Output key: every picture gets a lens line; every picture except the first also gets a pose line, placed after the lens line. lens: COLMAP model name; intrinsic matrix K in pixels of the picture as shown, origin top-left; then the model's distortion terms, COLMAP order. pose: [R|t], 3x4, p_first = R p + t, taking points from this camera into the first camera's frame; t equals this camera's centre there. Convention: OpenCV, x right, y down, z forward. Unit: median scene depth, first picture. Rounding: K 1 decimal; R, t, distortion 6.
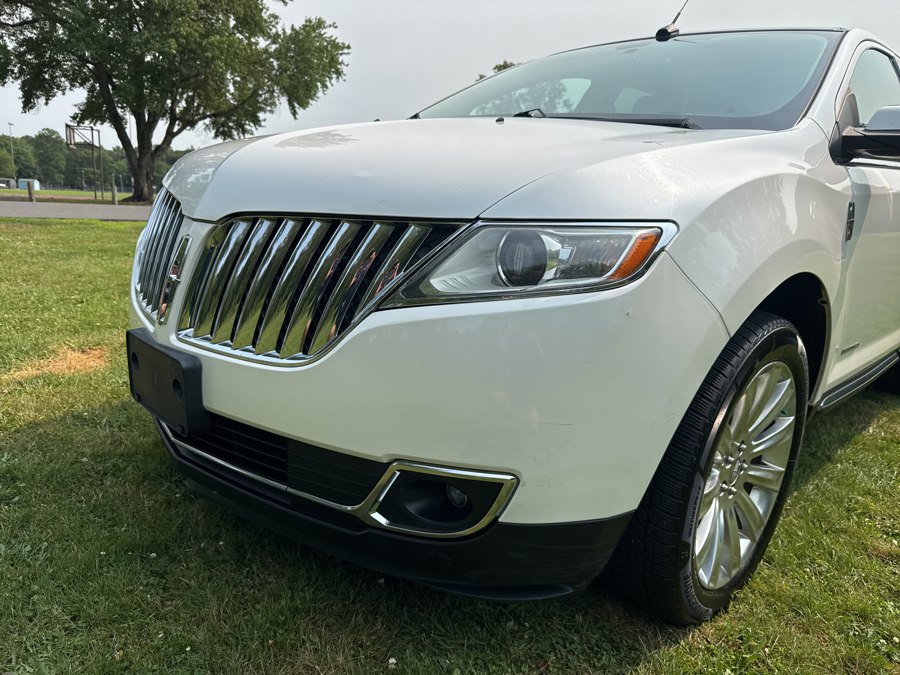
lens RADIAL K [[641.4, 0, 443.5], [0, 641.4, 345.3], [0, 0, 1]] dist [0.012846, -0.022981]
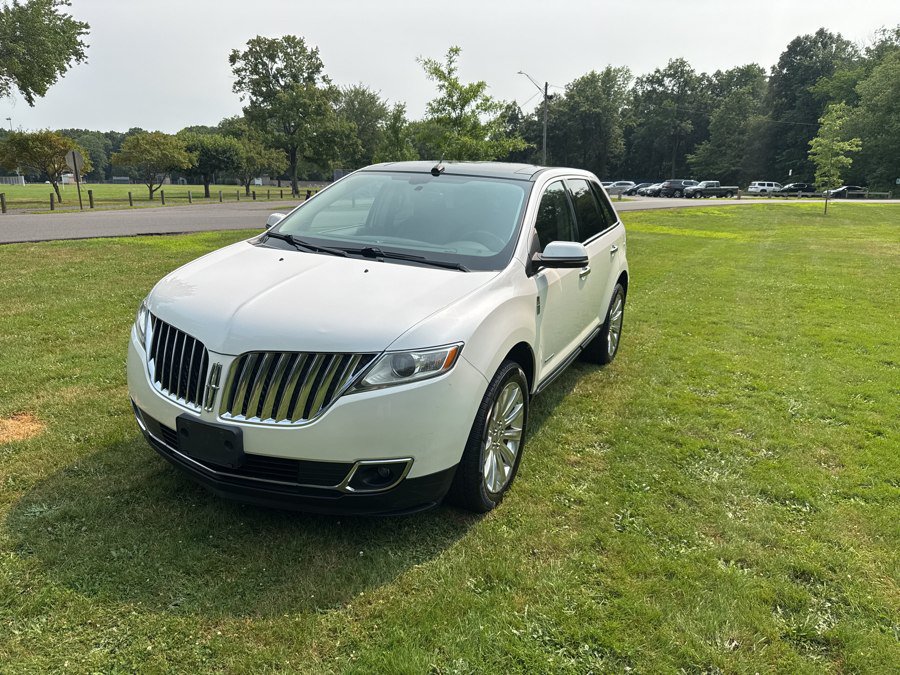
lens RADIAL K [[641.4, 0, 449.2], [0, 641.4, 336.4], [0, 0, 1]] dist [0.012846, -0.022981]
pose [[0.936413, -0.117184, 0.330754, -0.338360], [0.106784, 0.993049, 0.049510, -0.238847], [-0.334257, -0.011042, 0.942417, -0.881365]]
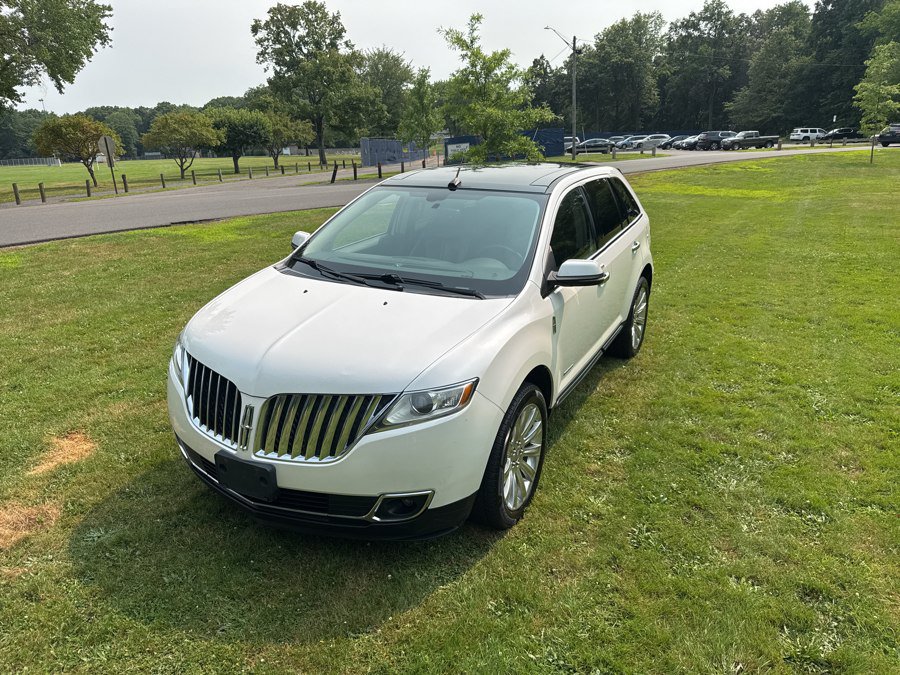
lens RADIAL K [[641.4, 0, 447.4], [0, 641.4, 340.5], [0, 0, 1]] dist [0.012846, -0.022981]
pose [[0.948684, -0.165971, 0.269170, -0.286454], [0.142202, 0.984182, 0.105663, -0.438894], [-0.282449, -0.061965, 0.957279, -0.963904]]
